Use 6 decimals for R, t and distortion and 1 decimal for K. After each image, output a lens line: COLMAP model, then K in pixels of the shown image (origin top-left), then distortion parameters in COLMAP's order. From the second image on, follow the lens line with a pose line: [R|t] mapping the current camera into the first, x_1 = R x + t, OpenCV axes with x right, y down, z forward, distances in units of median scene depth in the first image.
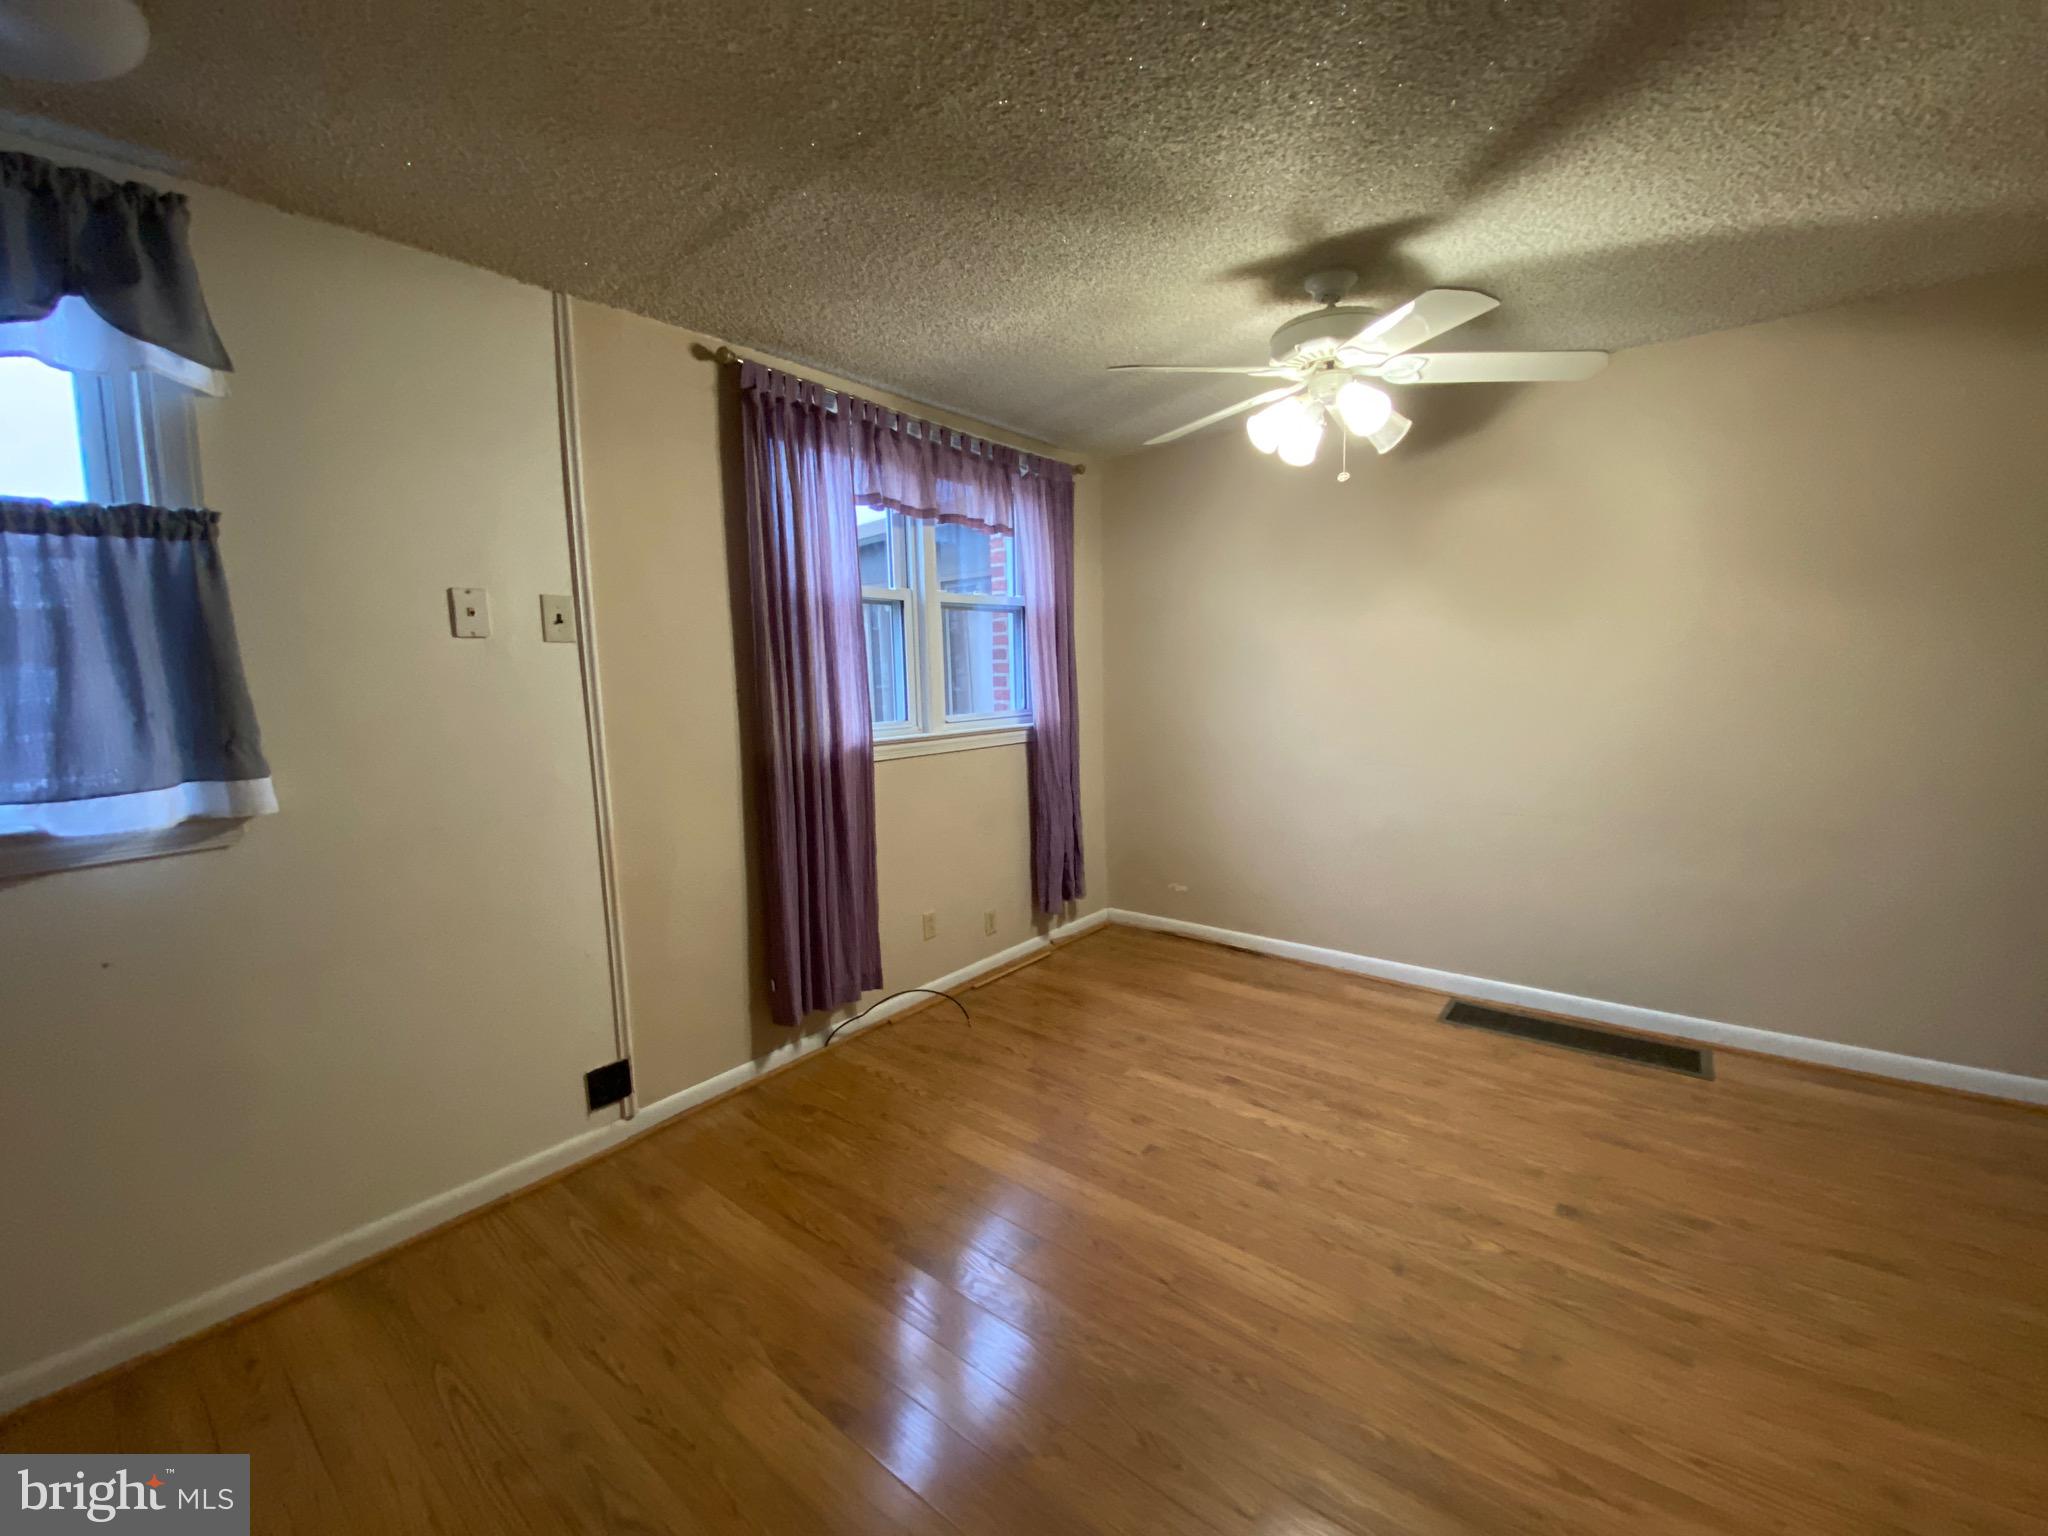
lens RADIAL K [[824.1, 0, 1053.0], [0, 824.1, 766.4], [0, 0, 1]] dist [0.000182, -0.013204]
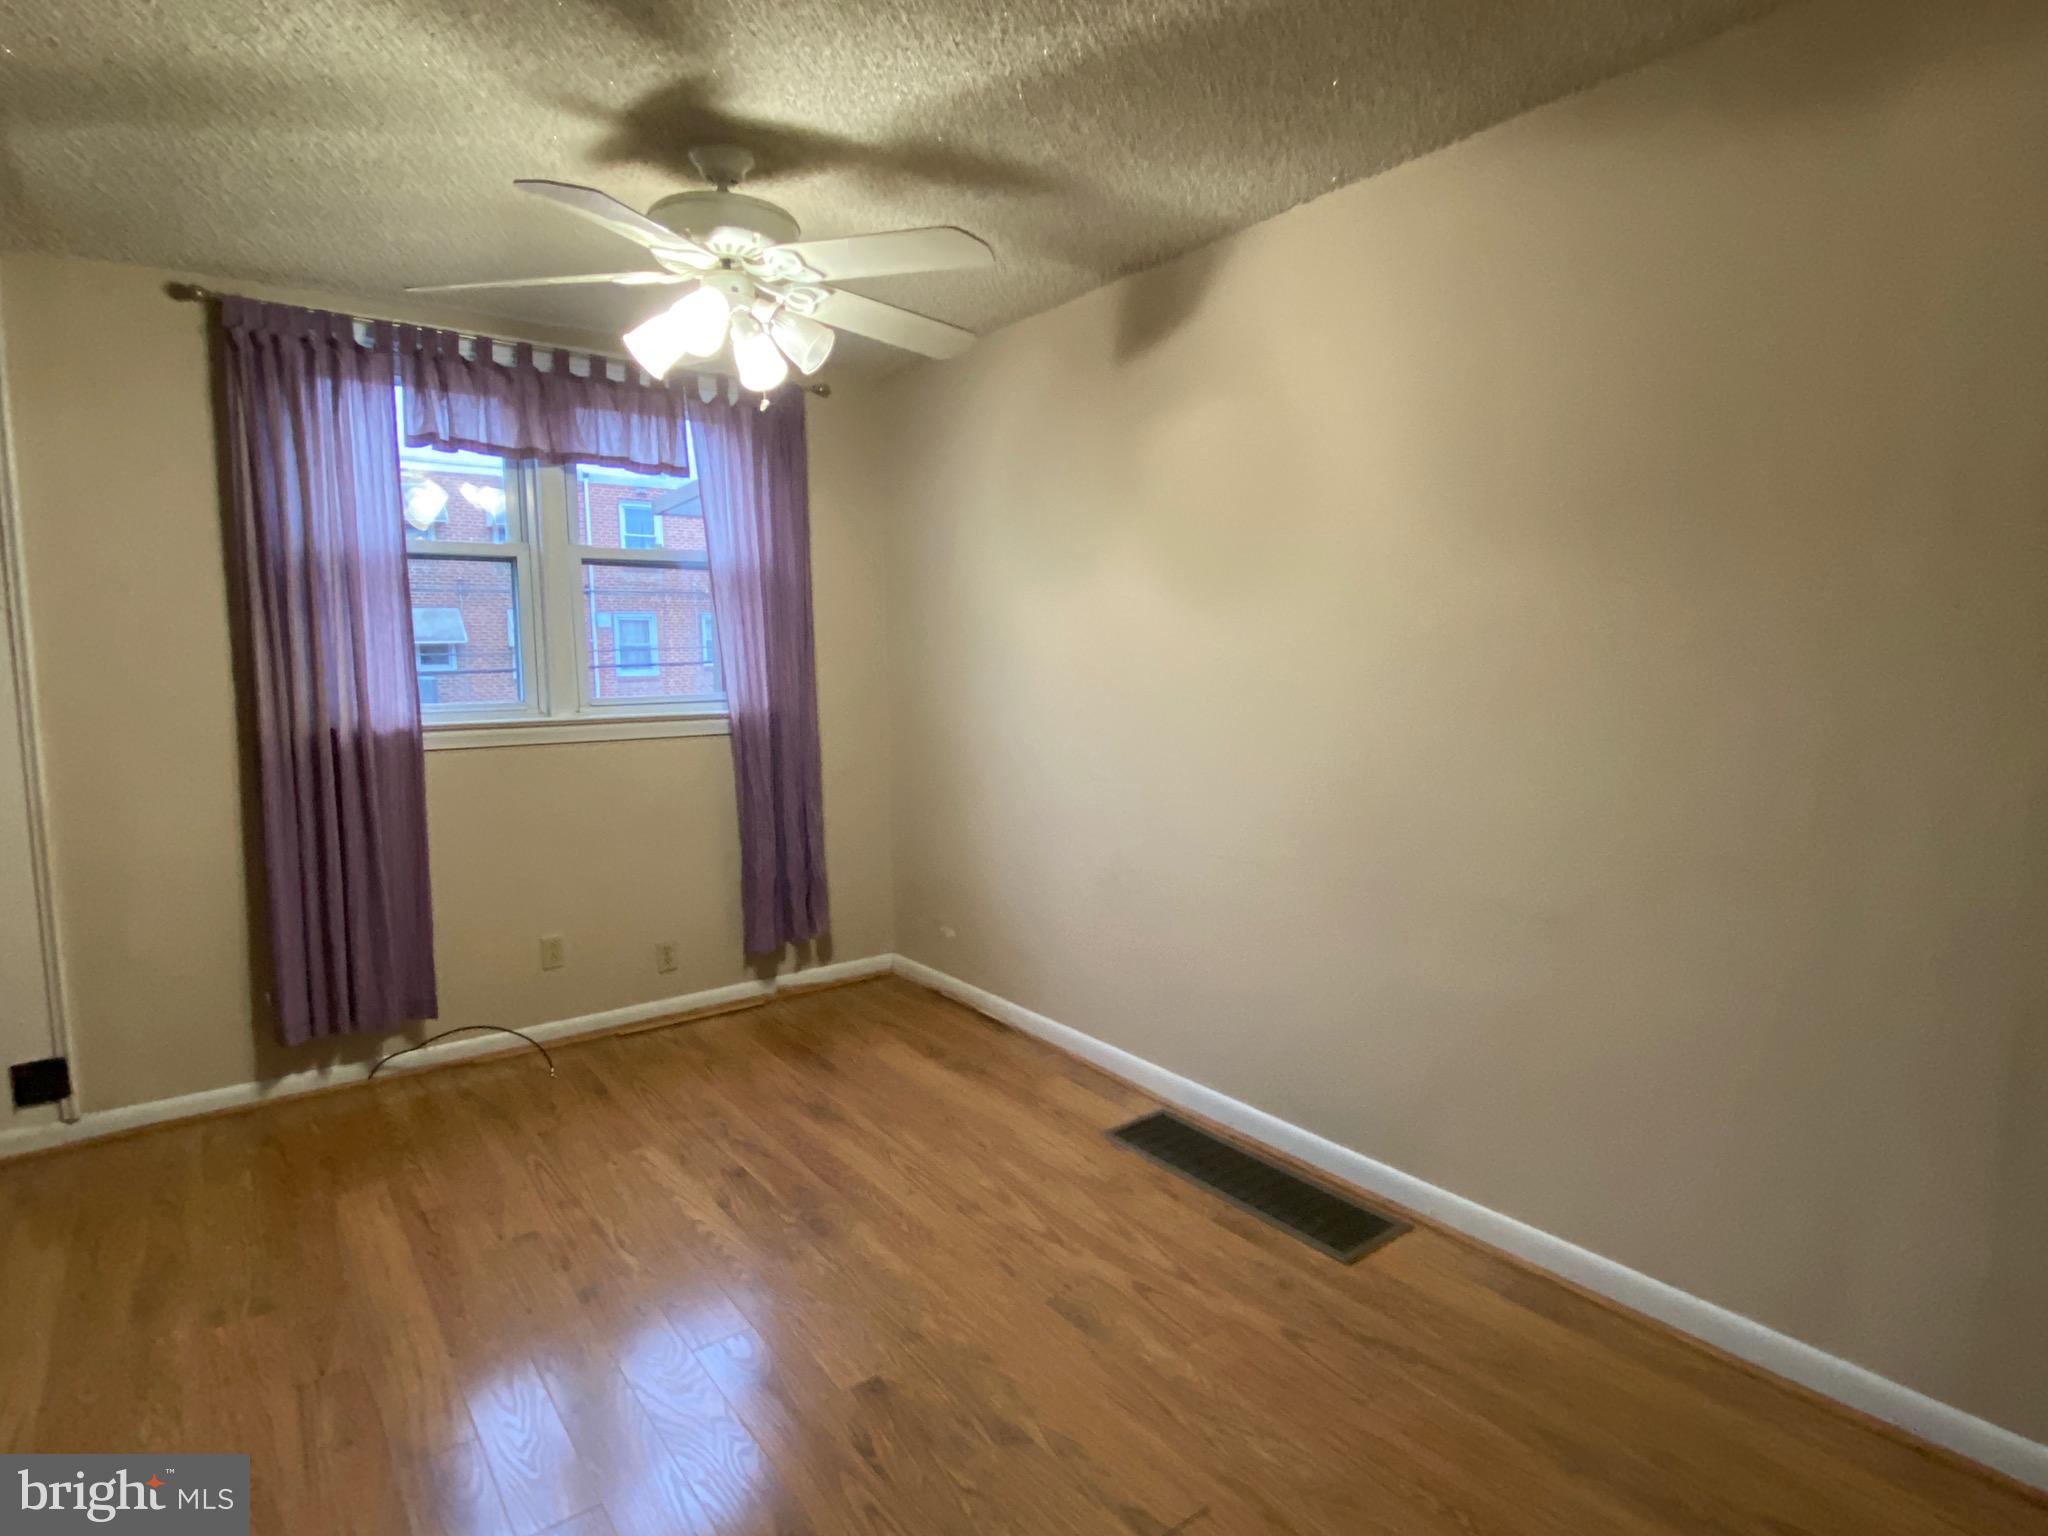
lens RADIAL K [[1112.4, 0, 1060.4], [0, 1112.4, 762.1], [0, 0, 1]] dist [0.000876, -0.014357]
pose [[0.969210, 0.034174, -0.243853, 0.708120], [-0.036419, 0.999326, -0.004699, -0.010821], [0.243528, 0.013436, 0.969801, 0.051183]]
